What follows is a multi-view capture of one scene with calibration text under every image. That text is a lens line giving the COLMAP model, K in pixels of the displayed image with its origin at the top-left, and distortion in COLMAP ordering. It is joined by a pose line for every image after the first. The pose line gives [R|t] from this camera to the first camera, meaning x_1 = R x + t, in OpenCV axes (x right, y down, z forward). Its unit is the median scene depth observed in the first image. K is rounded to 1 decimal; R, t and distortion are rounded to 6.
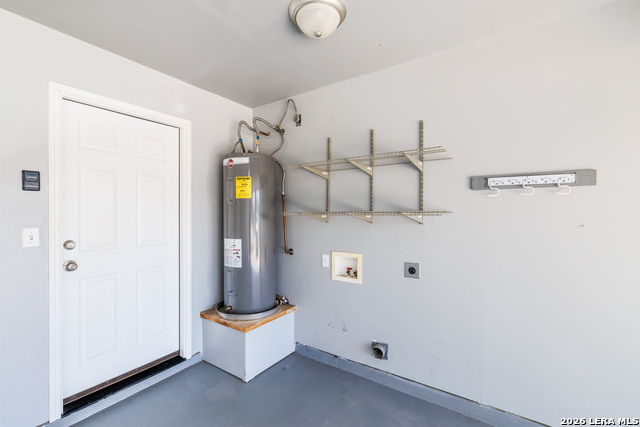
lens RADIAL K [[273.0, 0, 319.9], [0, 273.0, 212.5], [0, 0, 1]] dist [0.011026, 0.000191]
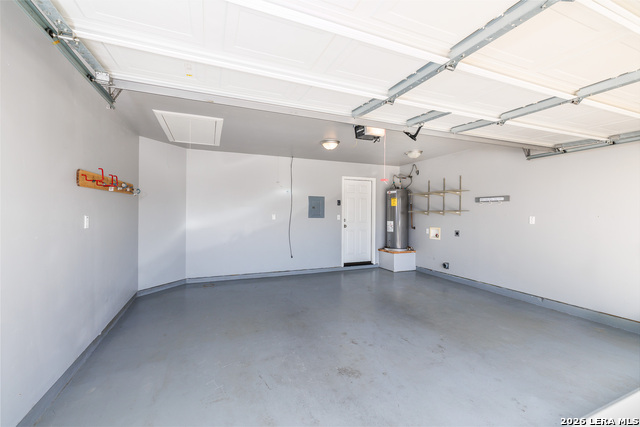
lens RADIAL K [[273.0, 0, 320.2], [0, 273.0, 213.6], [0, 0, 1]] dist [0.011026, 0.000191]
pose [[0.830303, 0.004048, -0.557298, 0.595477], [-0.006853, 0.999972, -0.002948, 0.034216], [0.557270, 0.006267, 0.830307, -1.584624]]
